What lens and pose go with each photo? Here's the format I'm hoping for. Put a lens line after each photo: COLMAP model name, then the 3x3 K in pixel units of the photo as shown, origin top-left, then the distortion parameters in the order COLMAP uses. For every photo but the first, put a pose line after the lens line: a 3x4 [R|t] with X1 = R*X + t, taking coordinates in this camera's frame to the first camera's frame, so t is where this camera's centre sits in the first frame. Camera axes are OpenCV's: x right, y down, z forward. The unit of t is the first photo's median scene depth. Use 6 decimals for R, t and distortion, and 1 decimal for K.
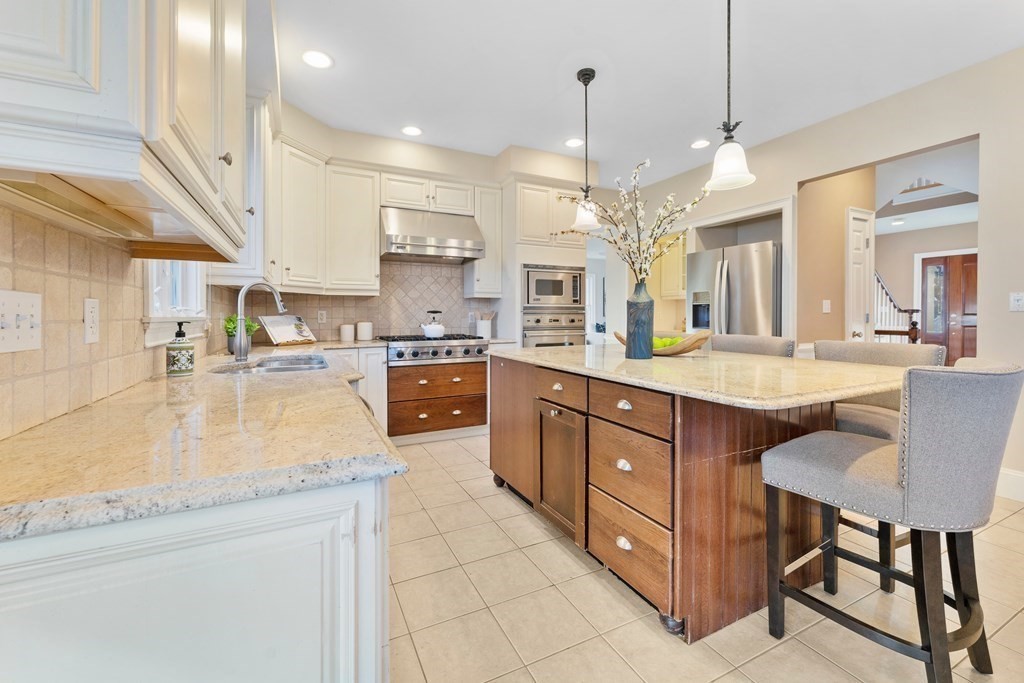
lens RADIAL K [[419.8, 0, 486.5], [0, 419.8, 324.3], [0, 0, 1]] dist [0.000915, 0.000071]
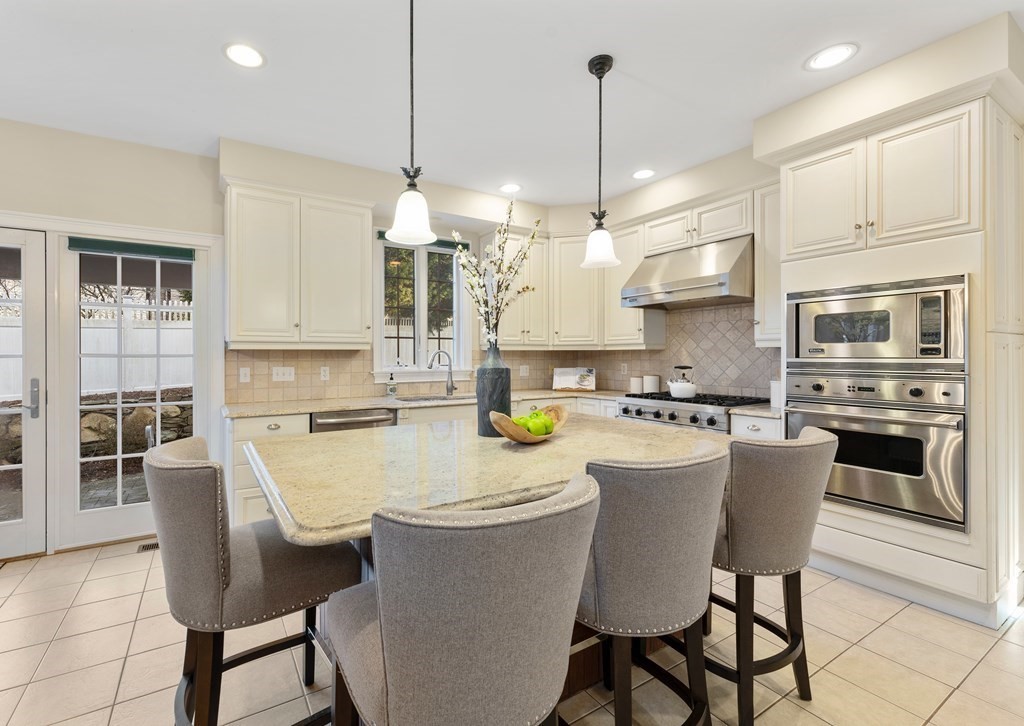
lens RADIAL K [[464.9, 0, 509.4], [0, 464.9, 354.7], [0, 0, 1]] dist [0.000078, -0.000007]
pose [[0.132841, 0.002487, -0.991134, 0.711864], [-0.019541, 0.999809, -0.000111, -0.045373], [0.990945, 0.019382, 0.132864, 0.503973]]
